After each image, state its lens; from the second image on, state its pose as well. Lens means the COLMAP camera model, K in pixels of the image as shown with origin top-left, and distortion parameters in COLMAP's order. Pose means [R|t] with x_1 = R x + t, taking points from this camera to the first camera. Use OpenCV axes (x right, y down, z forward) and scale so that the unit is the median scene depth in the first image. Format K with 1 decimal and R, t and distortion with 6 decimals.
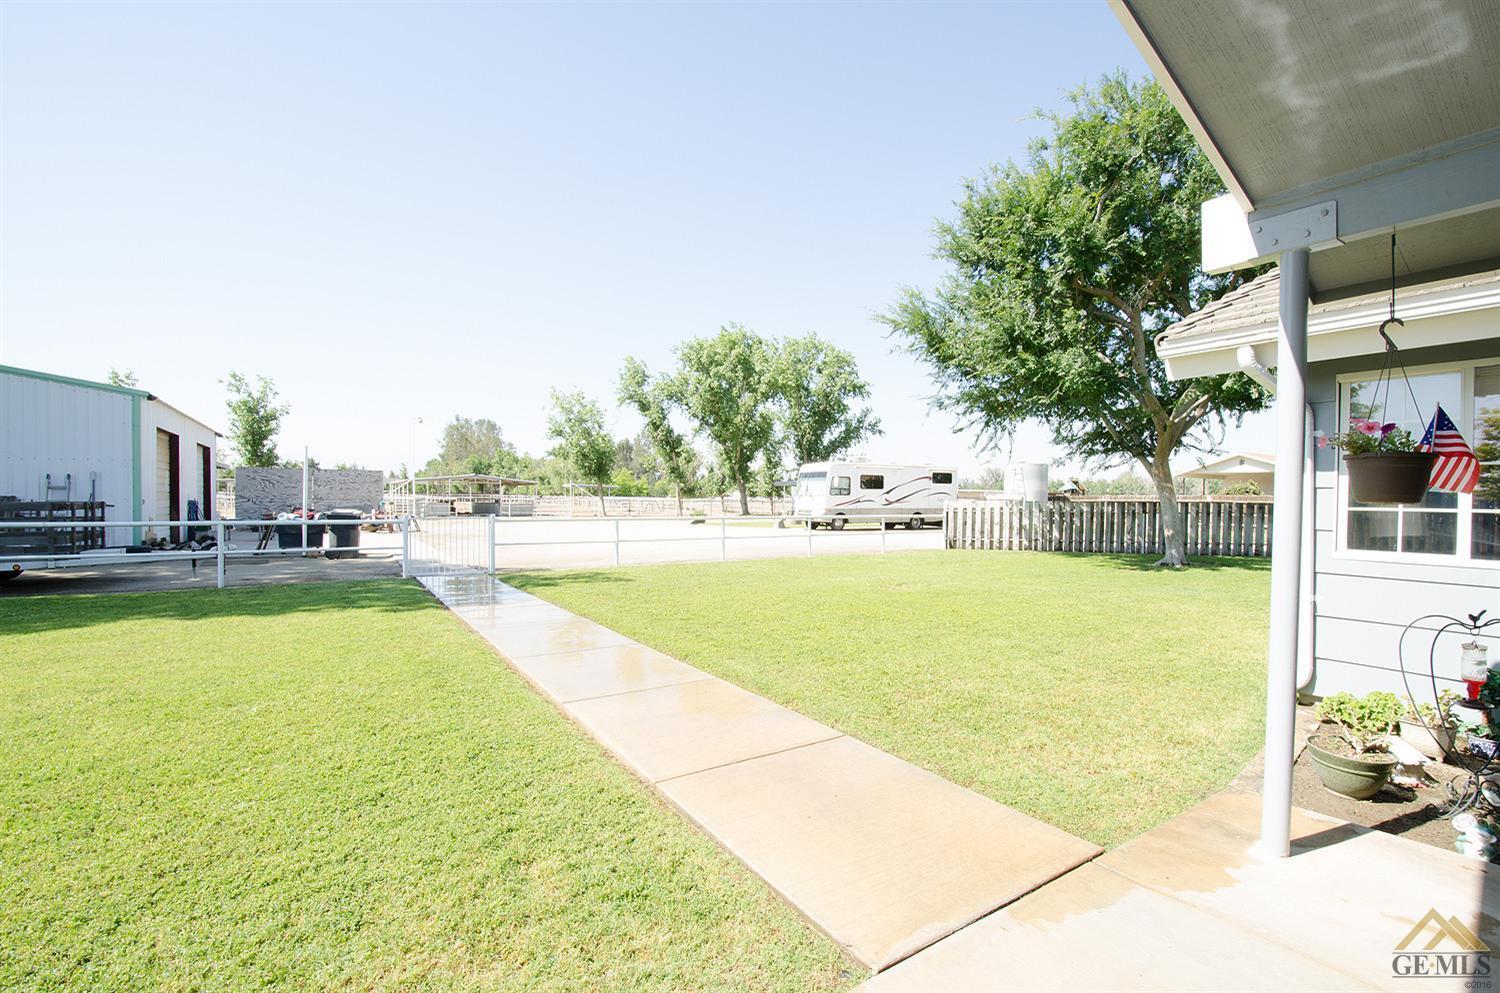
lens RADIAL K [[647.7, 0, 758.1], [0, 647.7, 510.6], [0, 0, 1]] dist [0.000079, -0.000503]
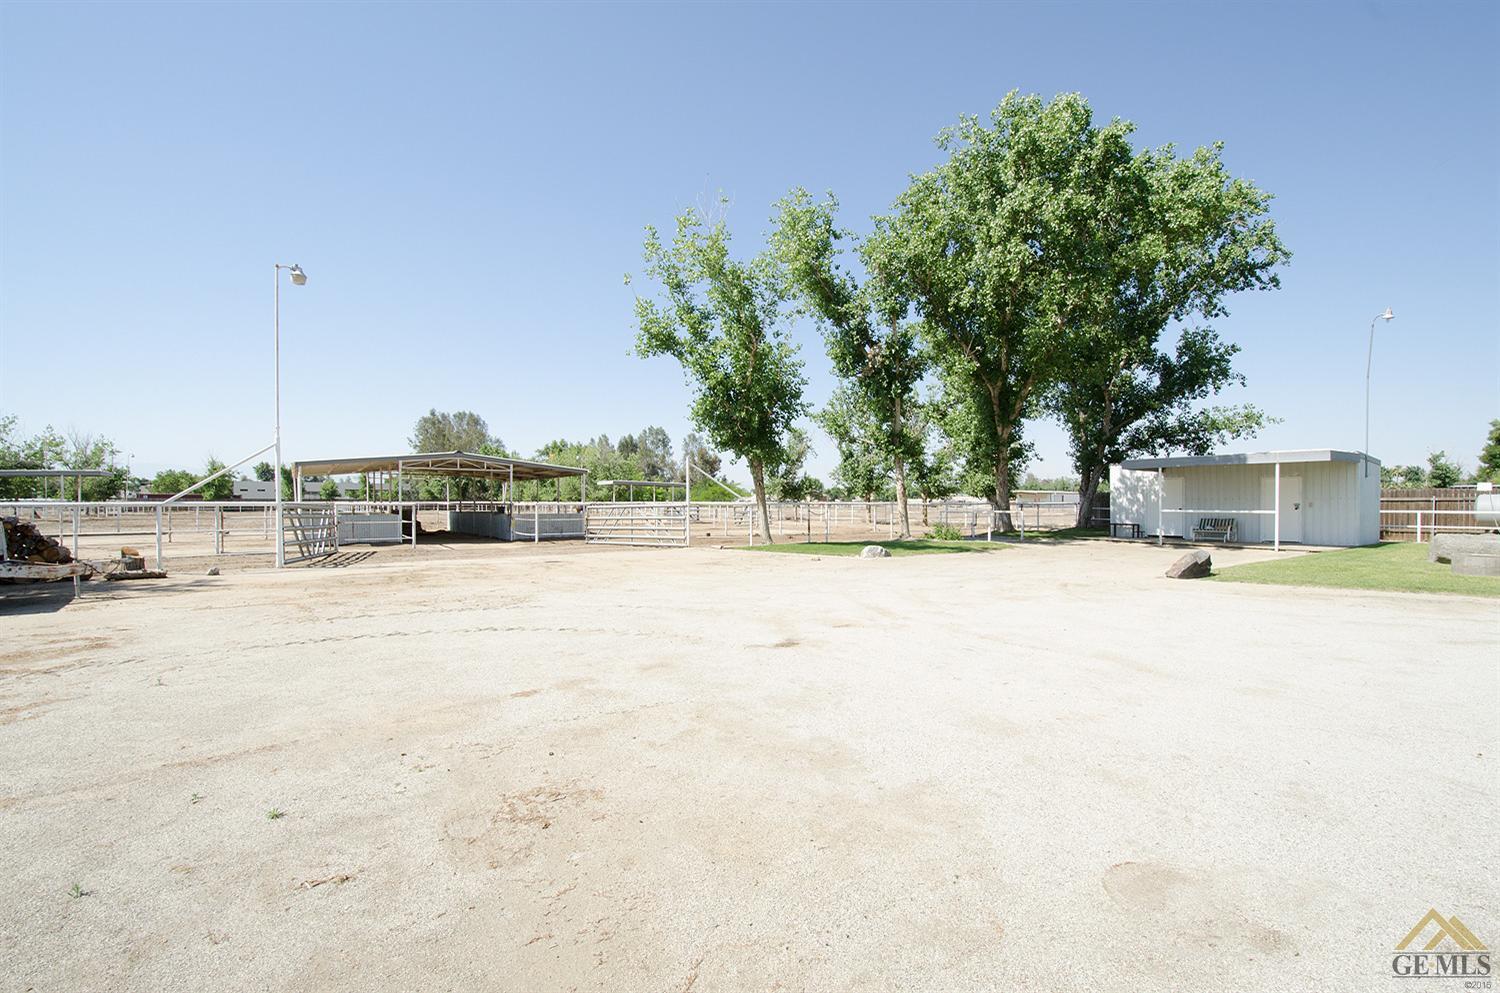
lens RADIAL K [[647.7, 0, 758.1], [0, 647.7, 510.6], [0, 0, 1]] dist [0.000079, -0.000503]
pose [[0.999586, -0.010170, 0.026909, -0.185291], [0.010361, 0.999922, -0.006983, -0.007017], [-0.026836, 0.007259, 0.999614, 0.419754]]
